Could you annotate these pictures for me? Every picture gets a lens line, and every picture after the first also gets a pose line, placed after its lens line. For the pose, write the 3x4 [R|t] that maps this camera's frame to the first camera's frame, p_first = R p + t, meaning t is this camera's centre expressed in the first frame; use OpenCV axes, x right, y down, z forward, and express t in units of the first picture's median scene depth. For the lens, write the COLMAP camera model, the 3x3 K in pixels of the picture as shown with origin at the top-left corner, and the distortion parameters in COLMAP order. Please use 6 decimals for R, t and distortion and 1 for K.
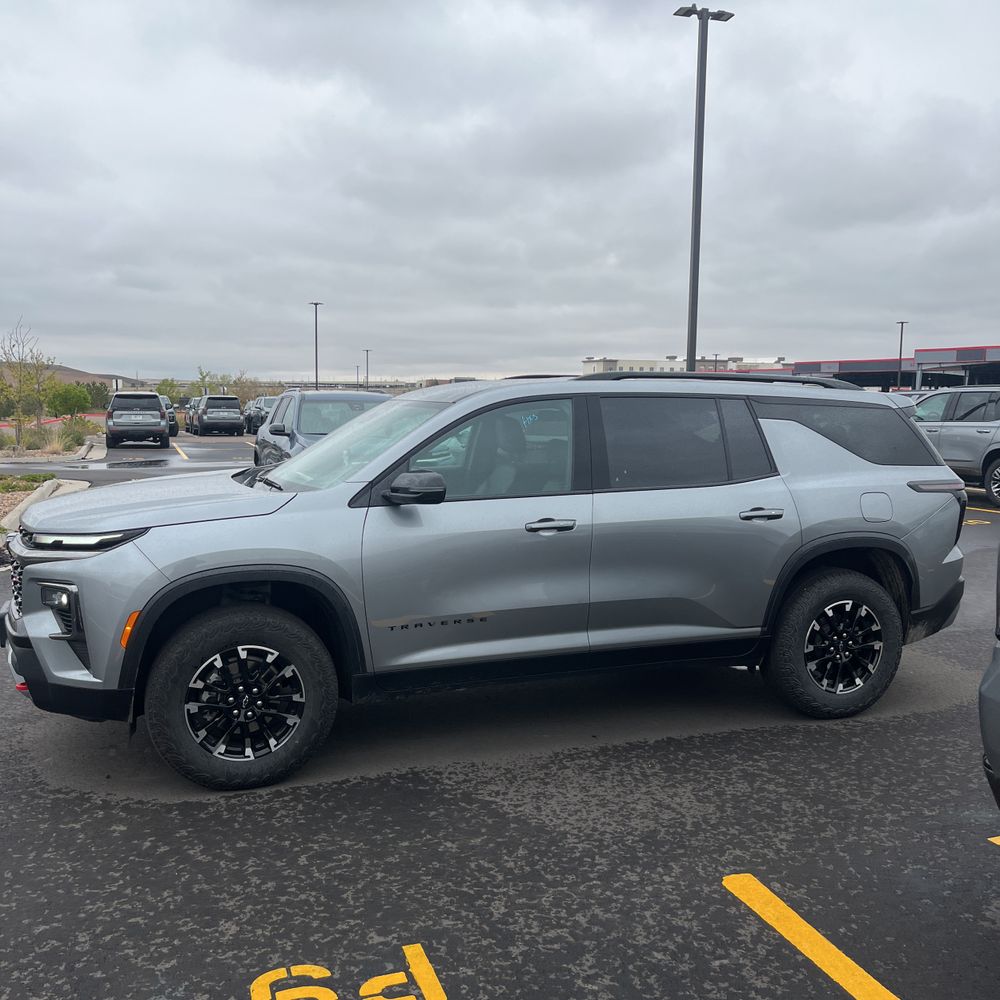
lens RADIAL K [[988.9, 0, 507.8], [0, 988.9, 490.1], [0, 0, 1]] dist [0.067282, -0.069059]
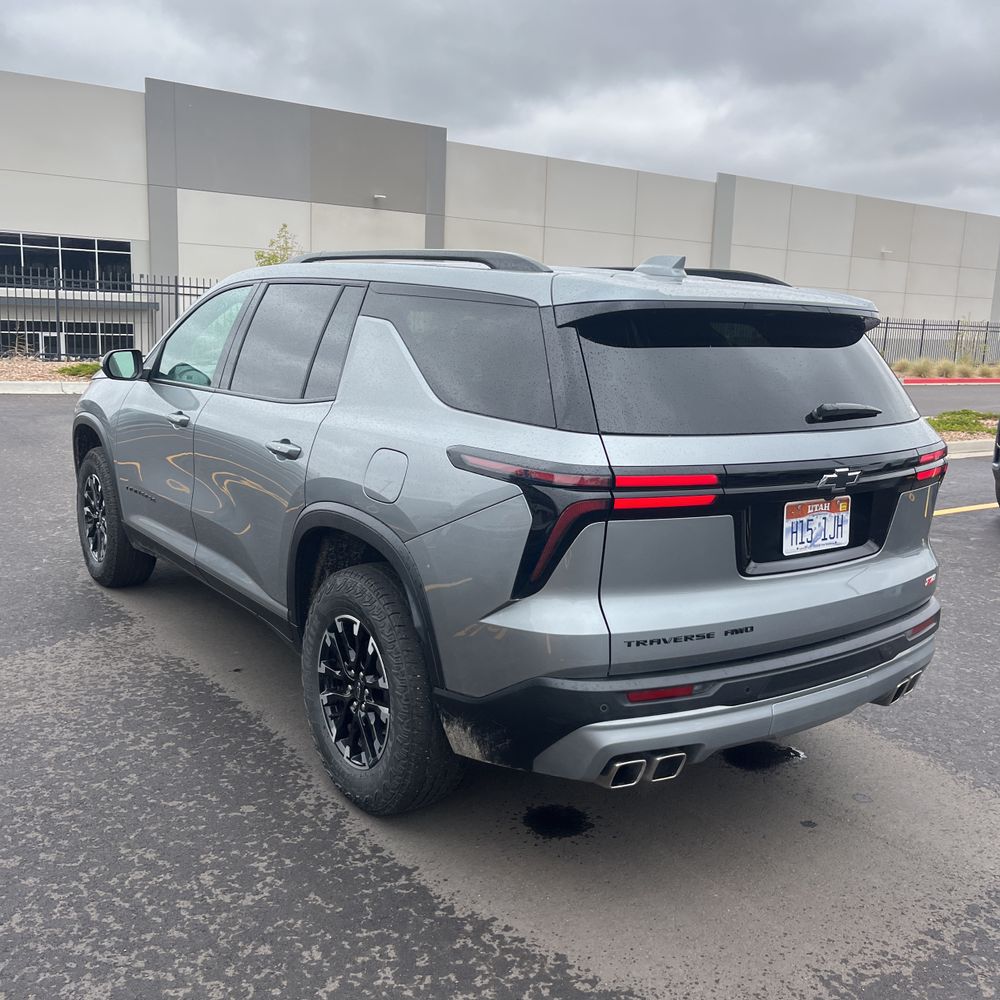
lens RADIAL K [[996.0, 0, 500.0], [0, 996.0, 500.0], [0, 0, 1]] dist [0.058196, -0.020258]
pose [[0.281814, 0.175753, -0.943235, 1.118242], [-0.129452, 0.981056, 0.144123, -0.069943], [0.950696, 0.081488, 0.299227, 1.085214]]
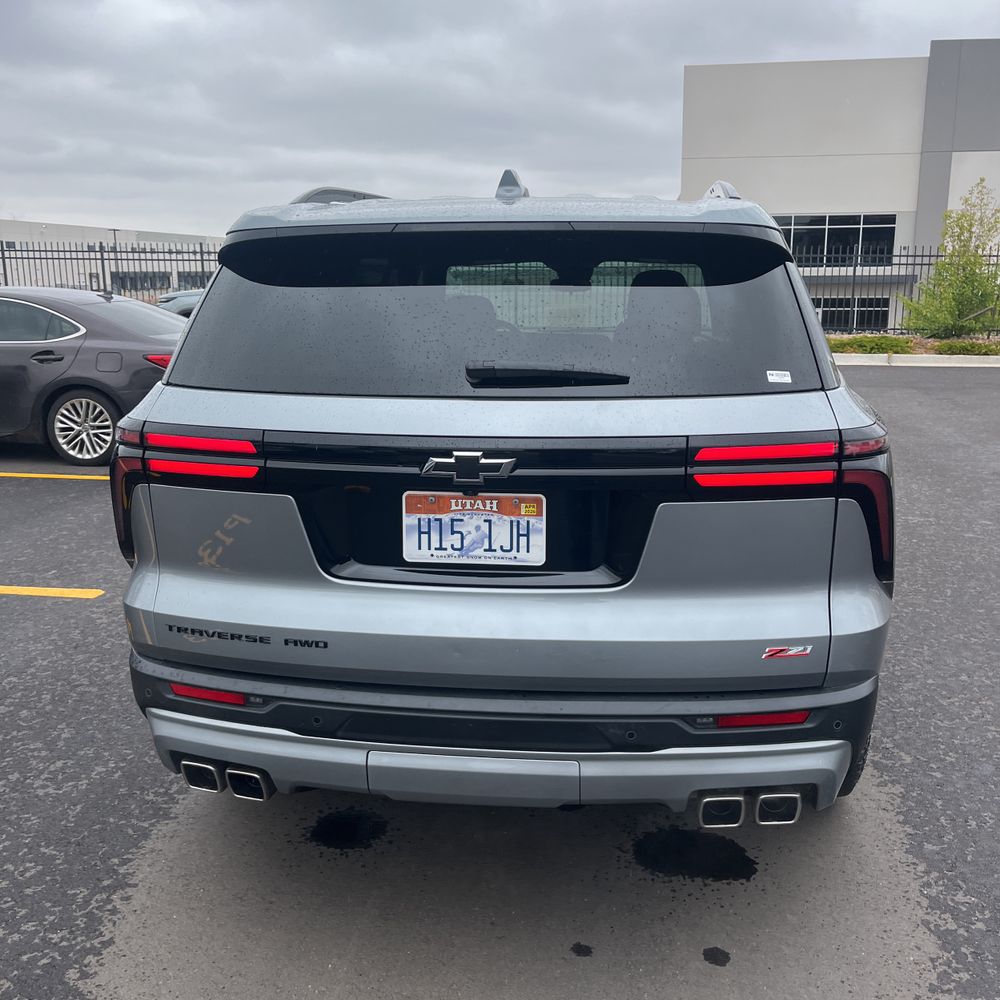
lens RADIAL K [[988.9, 0, 507.8], [0, 988.9, 490.1], [0, 0, 1]] dist [0.067282, -0.069059]
pose [[-0.452174, 0.180257, -0.873525, 0.957363], [-0.083142, 0.966583, 0.242498, -0.119818], [0.888046, 0.182278, -0.422077, 1.700118]]
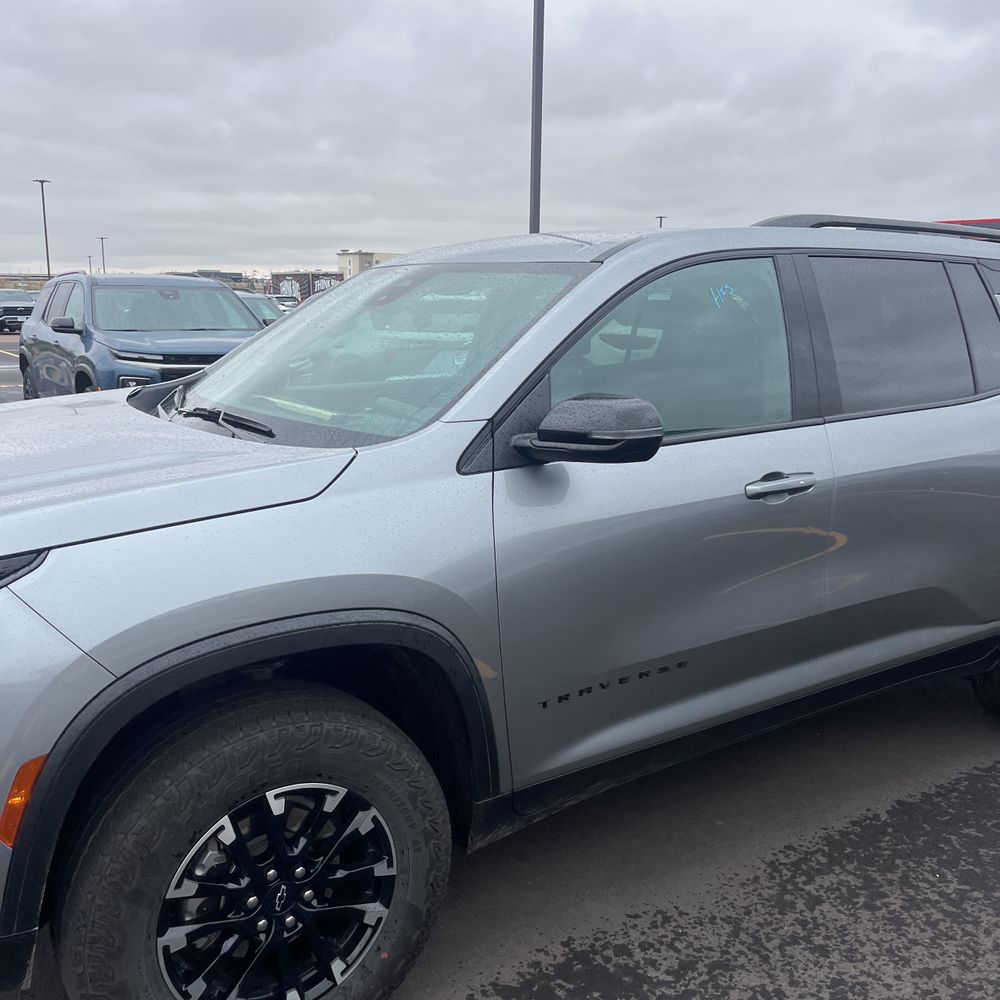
lens RADIAL K [[996.0, 0, 500.0], [0, 996.0, 500.0], [0, 0, 1]] dist [0.058196, -0.020258]
pose [[0.970284, -0.050492, 0.236640, -0.262287], [0.024074, 0.993277, 0.113227, -0.025754], [-0.240767, -0.104166, 0.964977, 0.526751]]
